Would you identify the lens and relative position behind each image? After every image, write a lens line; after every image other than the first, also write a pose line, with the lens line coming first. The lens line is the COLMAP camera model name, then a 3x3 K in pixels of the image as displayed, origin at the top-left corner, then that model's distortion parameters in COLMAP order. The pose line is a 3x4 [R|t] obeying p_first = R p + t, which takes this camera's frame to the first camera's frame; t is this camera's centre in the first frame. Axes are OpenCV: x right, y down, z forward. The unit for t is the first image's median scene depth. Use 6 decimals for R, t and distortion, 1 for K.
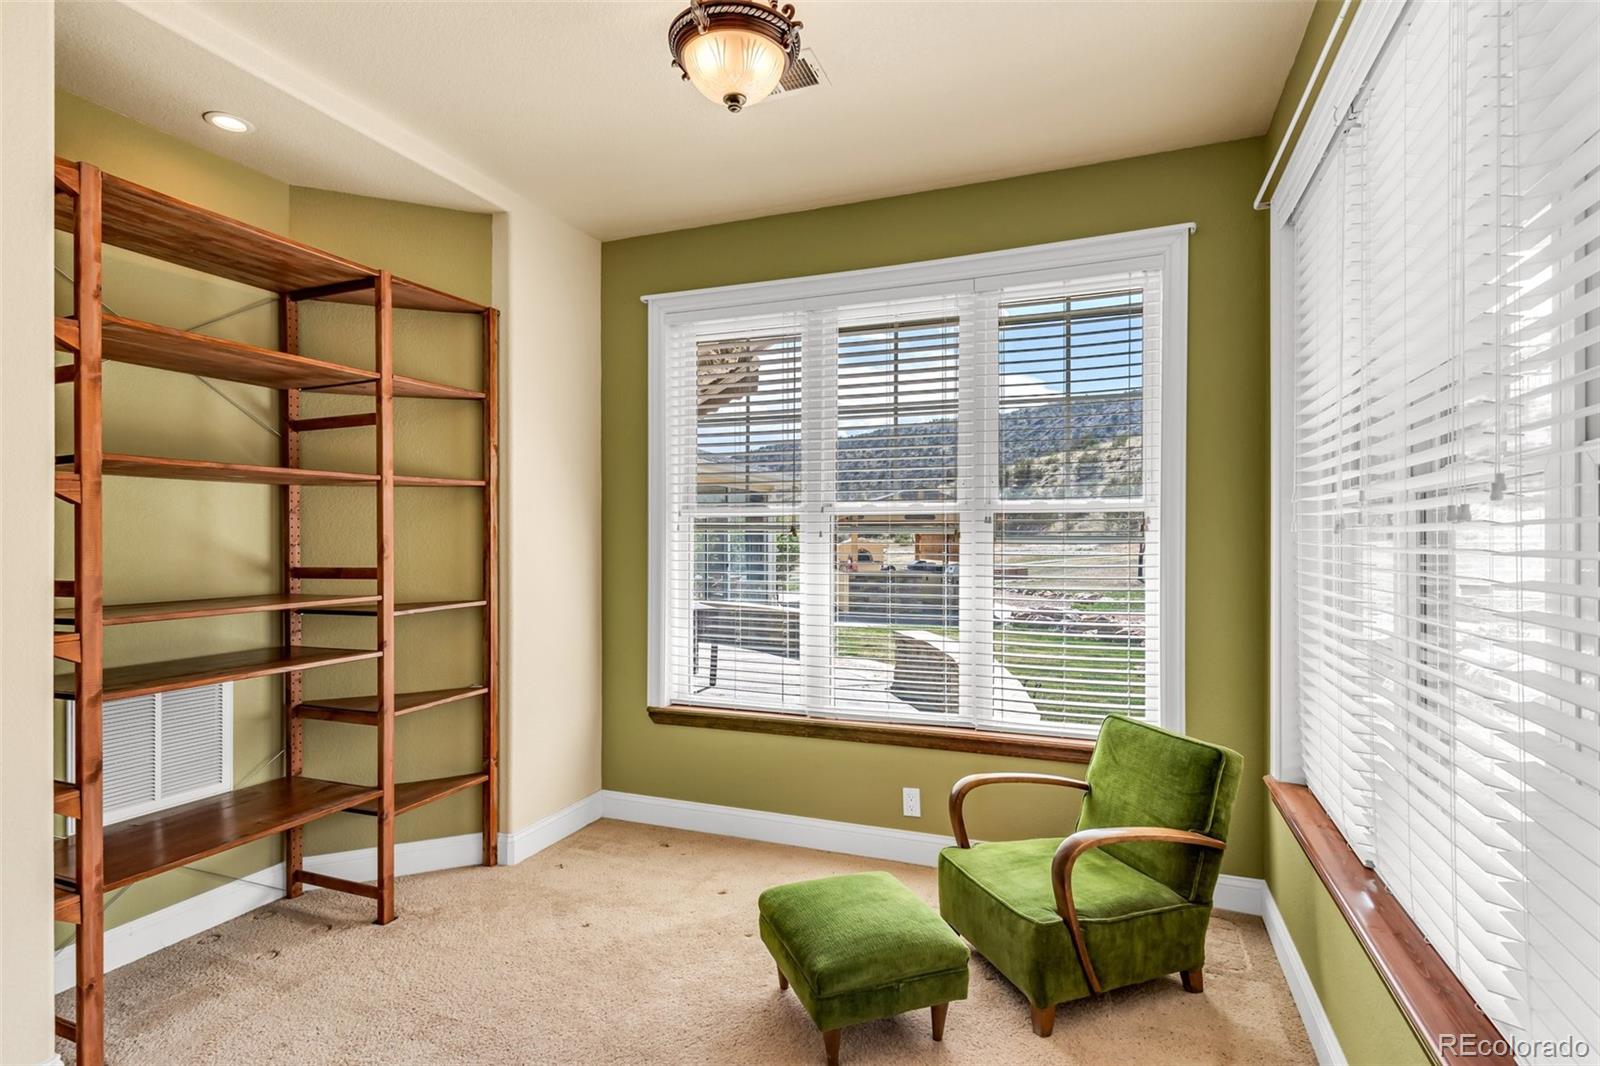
lens RADIAL K [[775.4, 0, 802.0], [0, 775.4, 540.0], [0, 0, 1]] dist [0.009650, -0.000050]
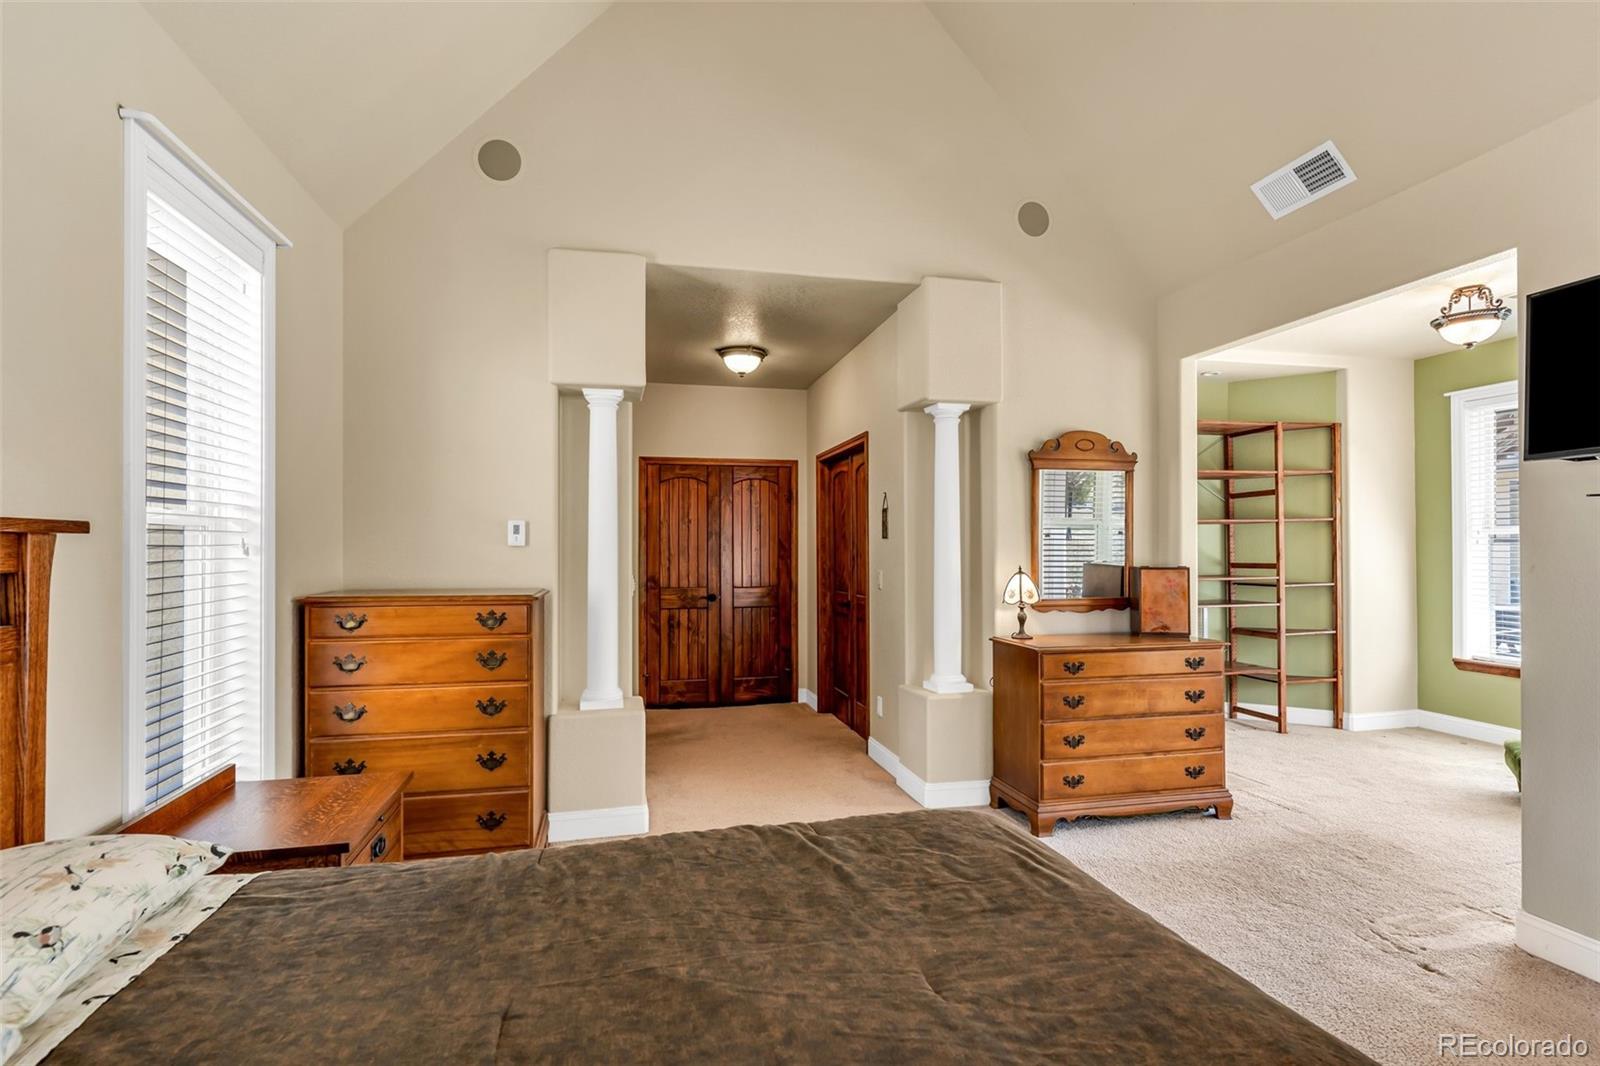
lens RADIAL K [[775.4, 0, 802.0], [0, 775.4, 540.0], [0, 0, 1]] dist [0.009650, -0.000050]
pose [[0.569860, -0.008614, -0.821697, 0.400906], [0.001924, 0.999956, -0.009148, -0.009317], [0.821739, 0.003632, 0.569852, -1.114236]]
